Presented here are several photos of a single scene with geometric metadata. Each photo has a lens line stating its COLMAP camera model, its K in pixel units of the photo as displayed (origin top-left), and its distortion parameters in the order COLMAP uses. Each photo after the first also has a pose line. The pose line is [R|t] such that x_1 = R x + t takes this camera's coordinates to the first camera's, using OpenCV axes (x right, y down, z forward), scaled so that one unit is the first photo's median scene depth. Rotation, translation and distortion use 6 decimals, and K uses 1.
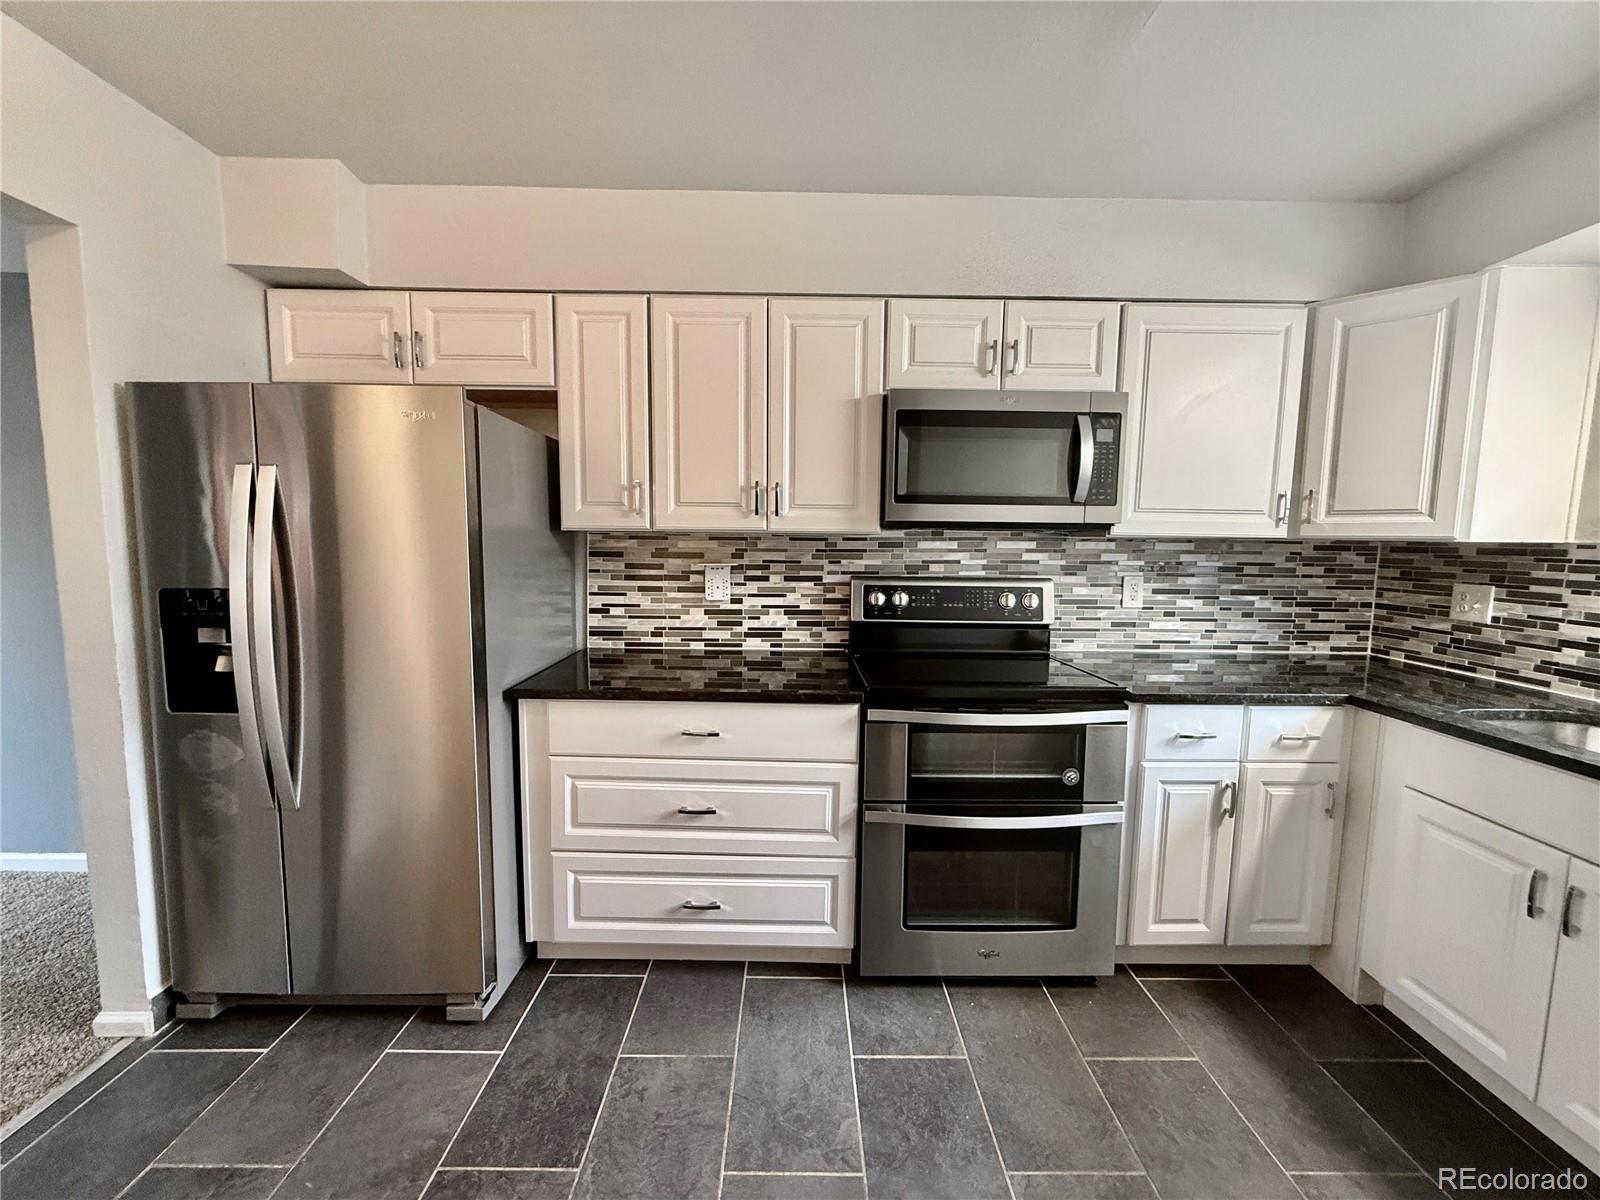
lens RADIAL K [[639.8, 0, 796.3], [0, 639.8, 599.0], [0, 0, 1]] dist [-0.002861, 0.001674]
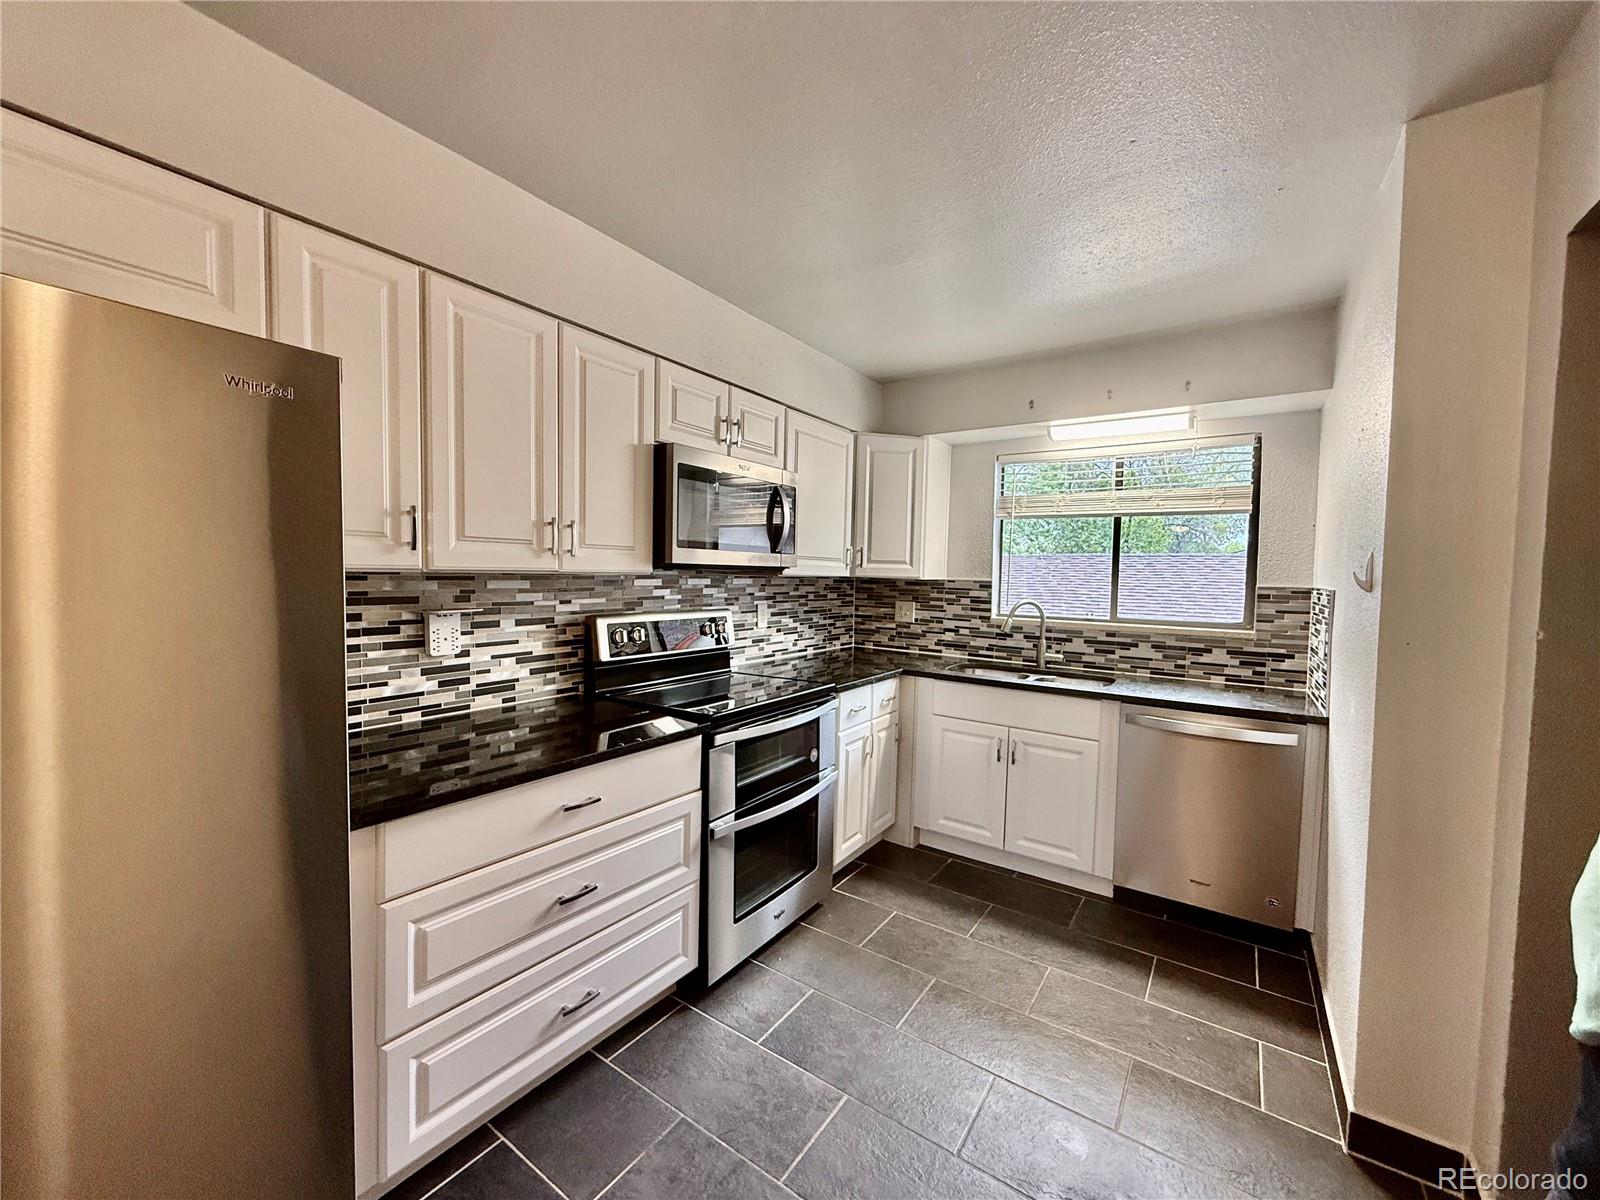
lens RADIAL K [[639.8, 0, 802.7], [0, 639.8, 596.7], [0, 0, 1]] dist [-0.002861, 0.001674]
pose [[0.570768, -0.031433, 0.820510, -0.602910], [0.061492, 0.998097, -0.004540, -0.046300], [-0.818806, 0.053046, 0.571614, 0.198039]]
